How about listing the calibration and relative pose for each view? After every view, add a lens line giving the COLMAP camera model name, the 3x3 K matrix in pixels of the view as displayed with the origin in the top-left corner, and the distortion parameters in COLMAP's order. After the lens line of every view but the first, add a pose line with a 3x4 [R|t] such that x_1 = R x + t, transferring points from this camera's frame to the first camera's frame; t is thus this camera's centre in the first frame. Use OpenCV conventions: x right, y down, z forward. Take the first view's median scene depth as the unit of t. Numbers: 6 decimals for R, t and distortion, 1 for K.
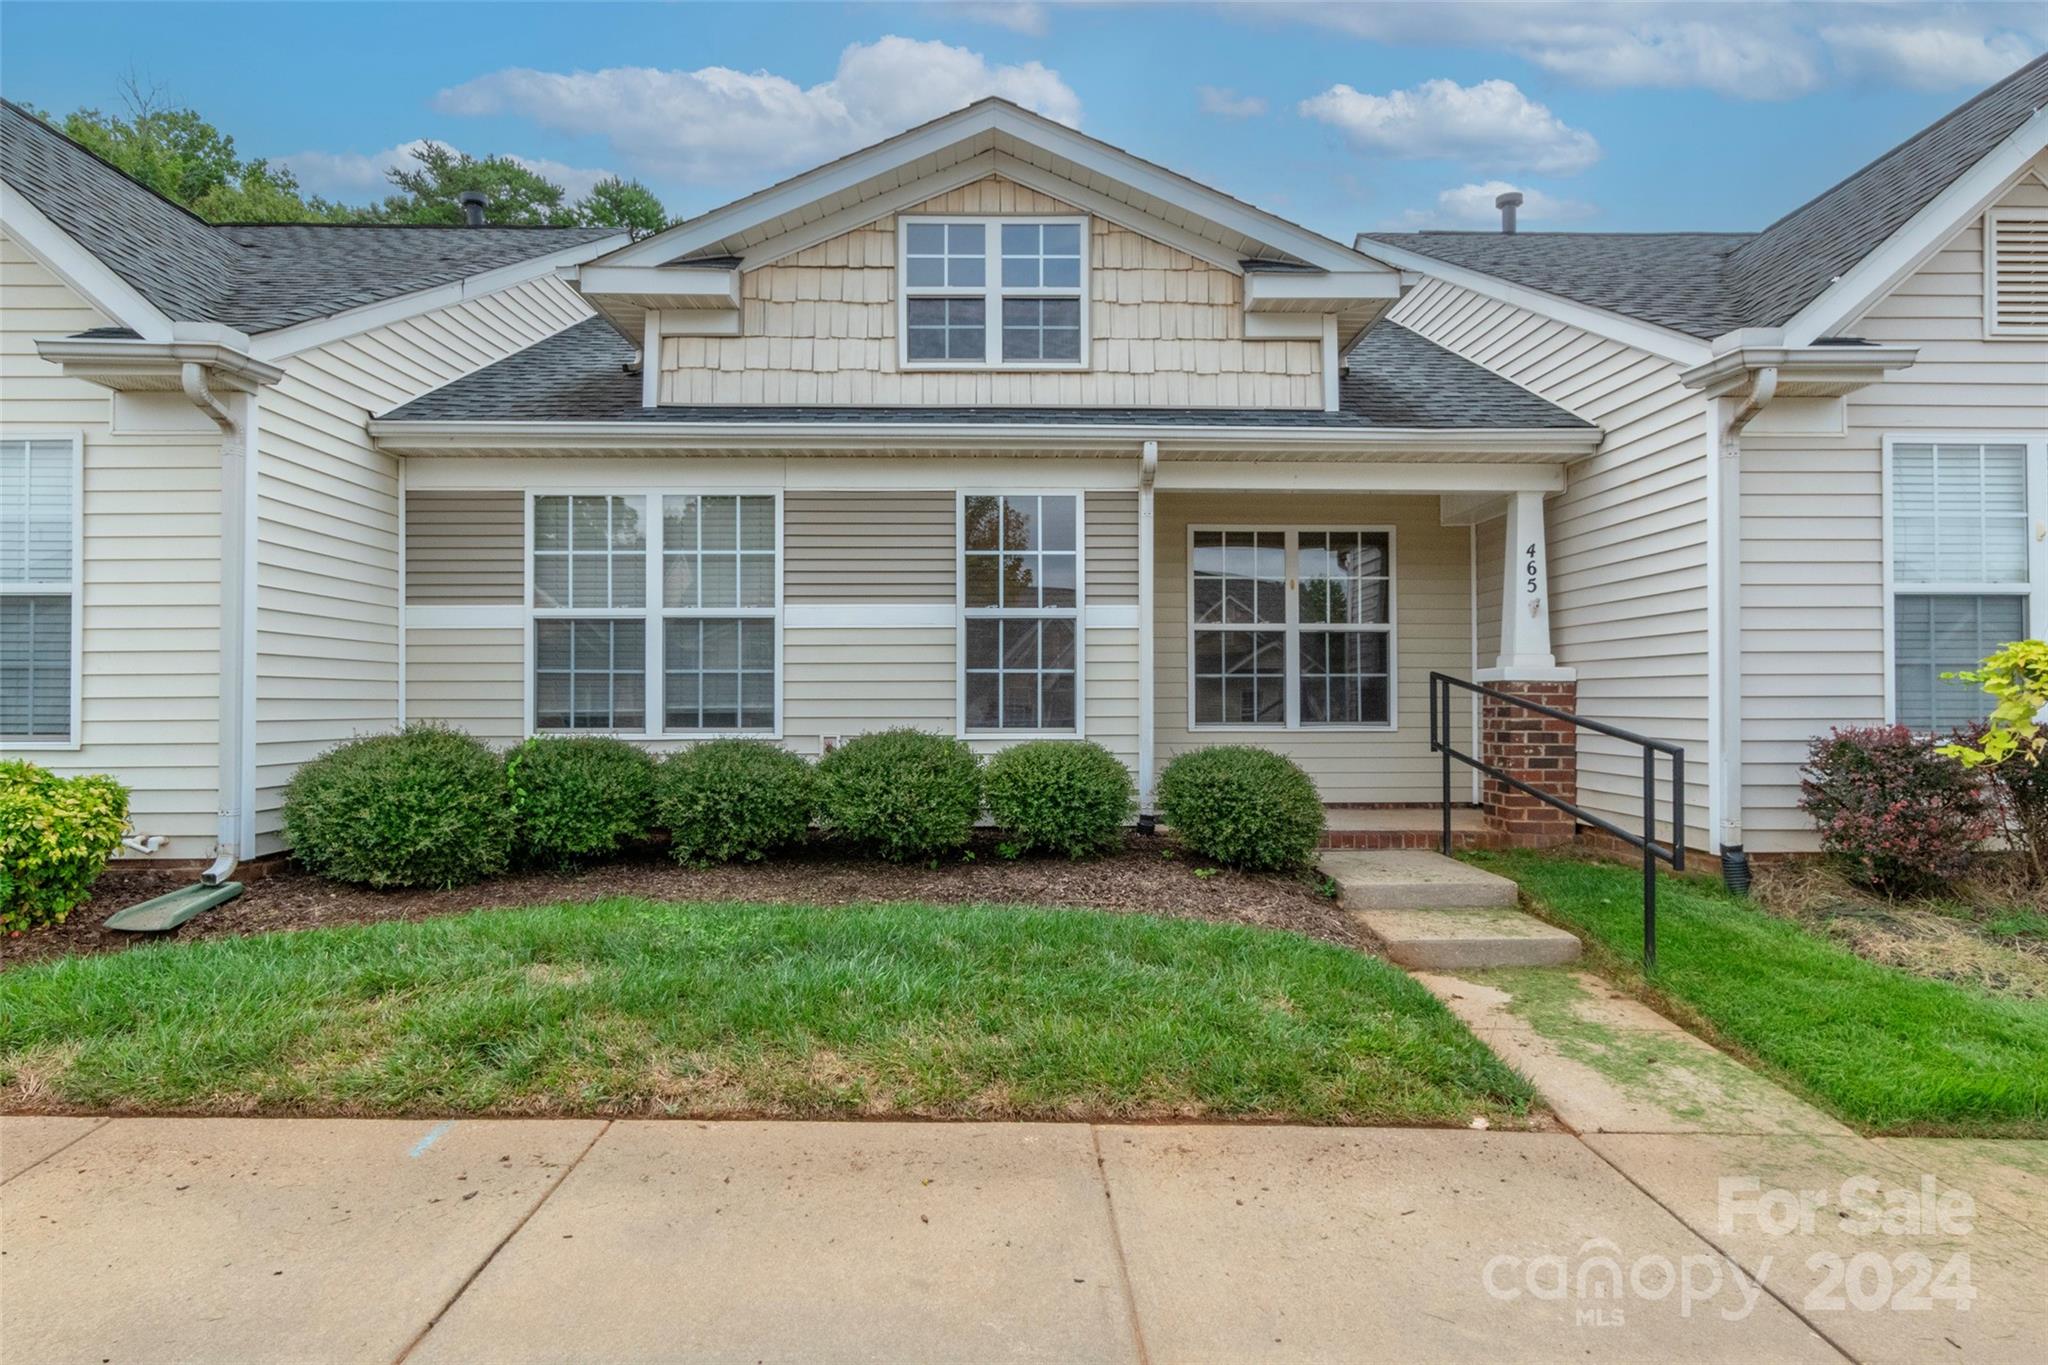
lens RADIAL K [[1291.5, 0, 1024.0], [0, 1291.5, 682.5], [0, 0, 1]] dist [-0.001378, 0.001165]
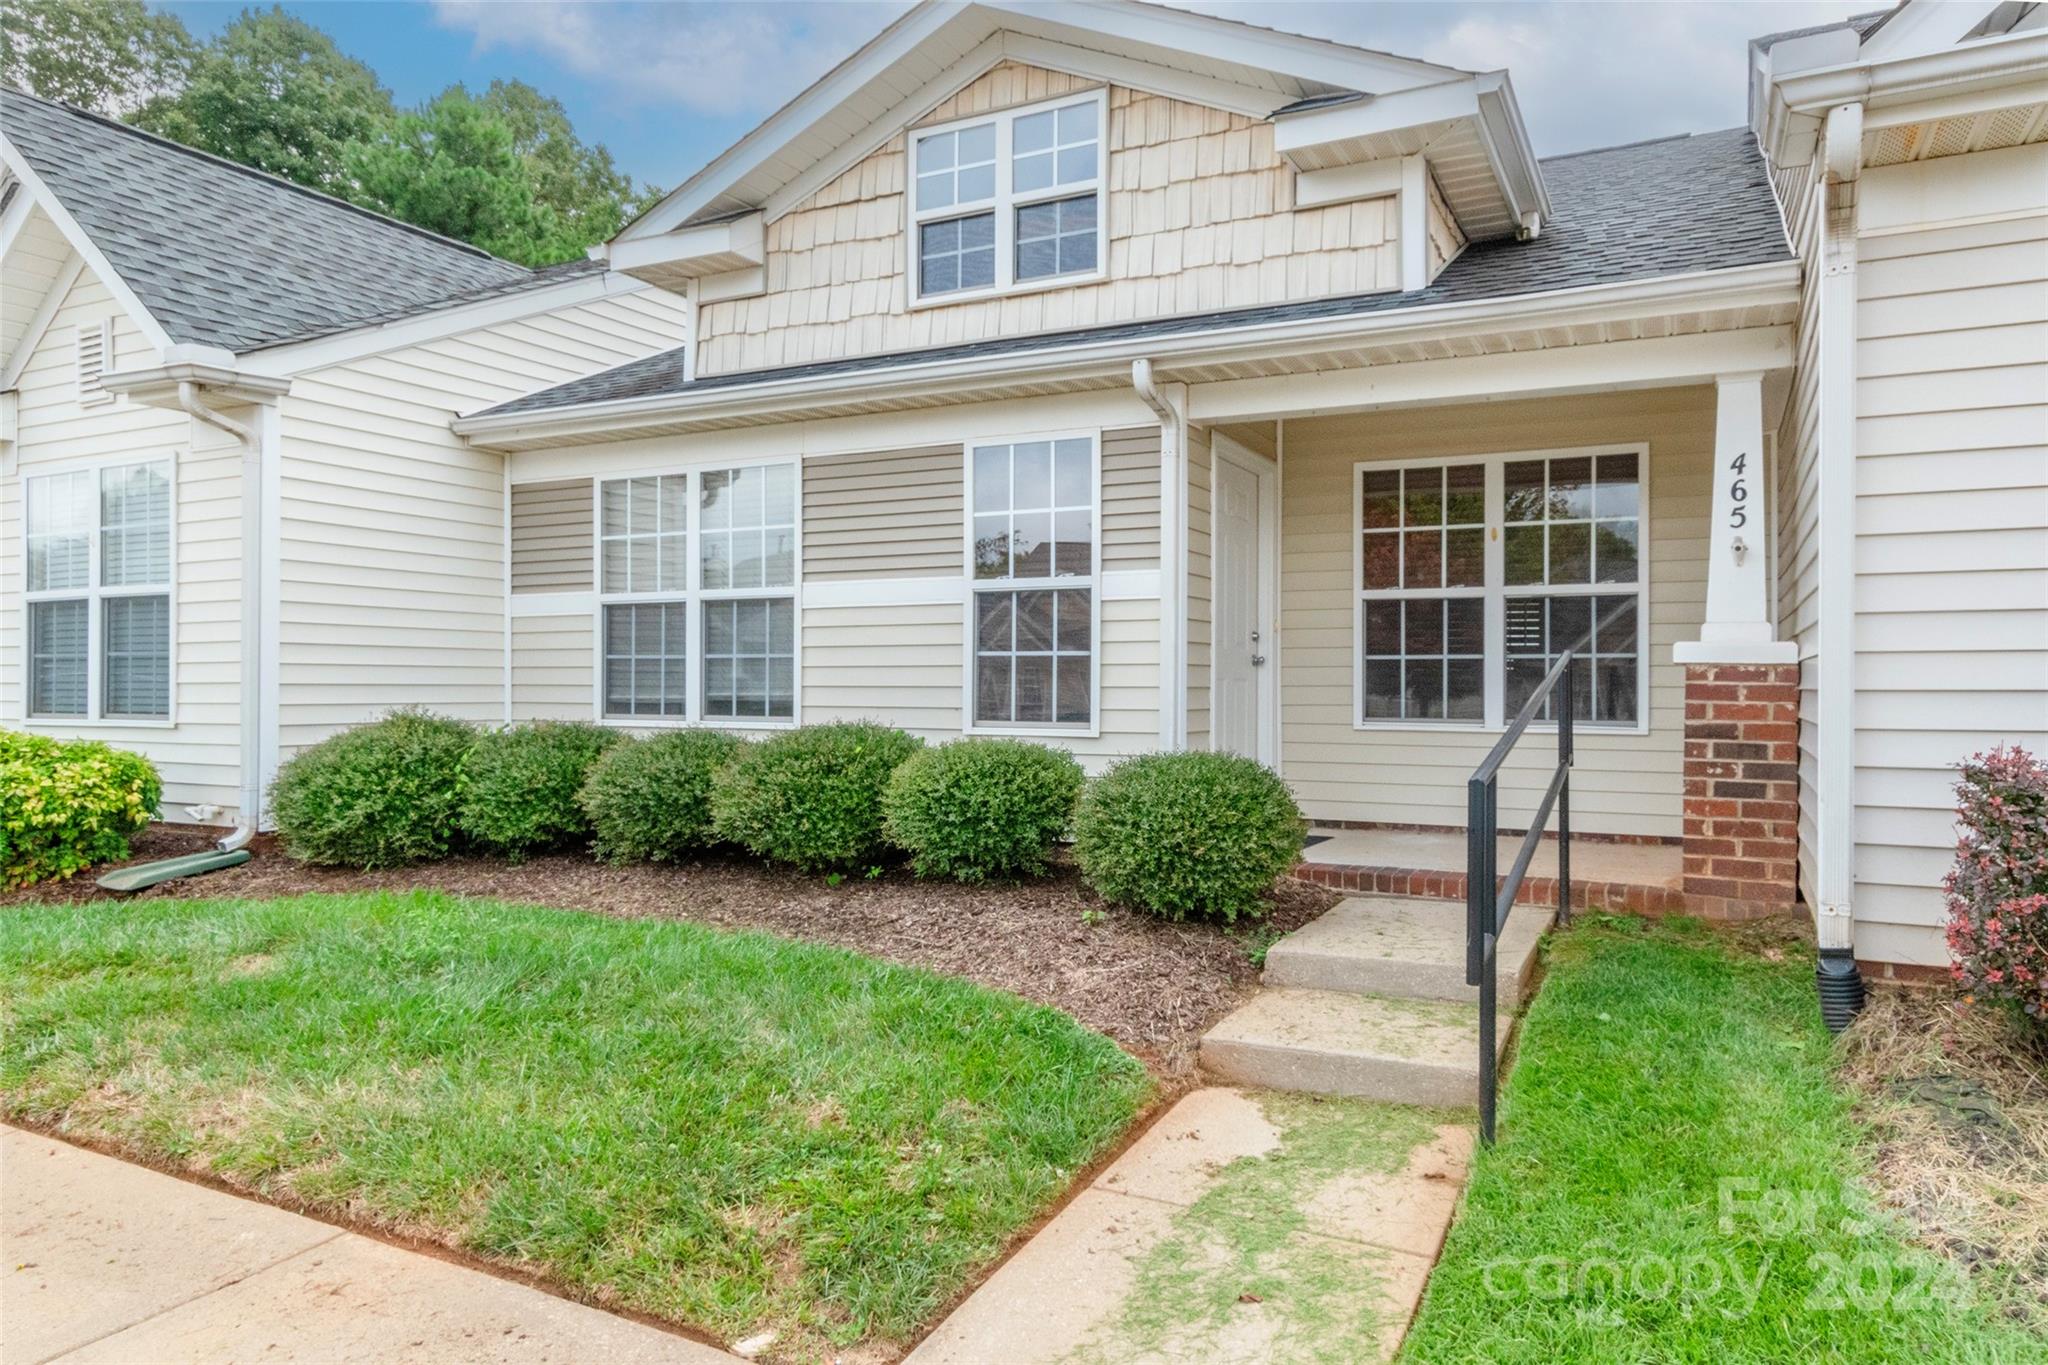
lens RADIAL K [[1338.9, 0, 1024.0], [0, 1338.9, 682.5], [0, 0, 1]] dist [0.006468, 0.000831]
pose [[0.884538, 0.003357, -0.466457, 0.396166], [0.002913, 0.999915, 0.012720, -0.001245], [0.466460, -0.012610, 0.884453, 0.233062]]
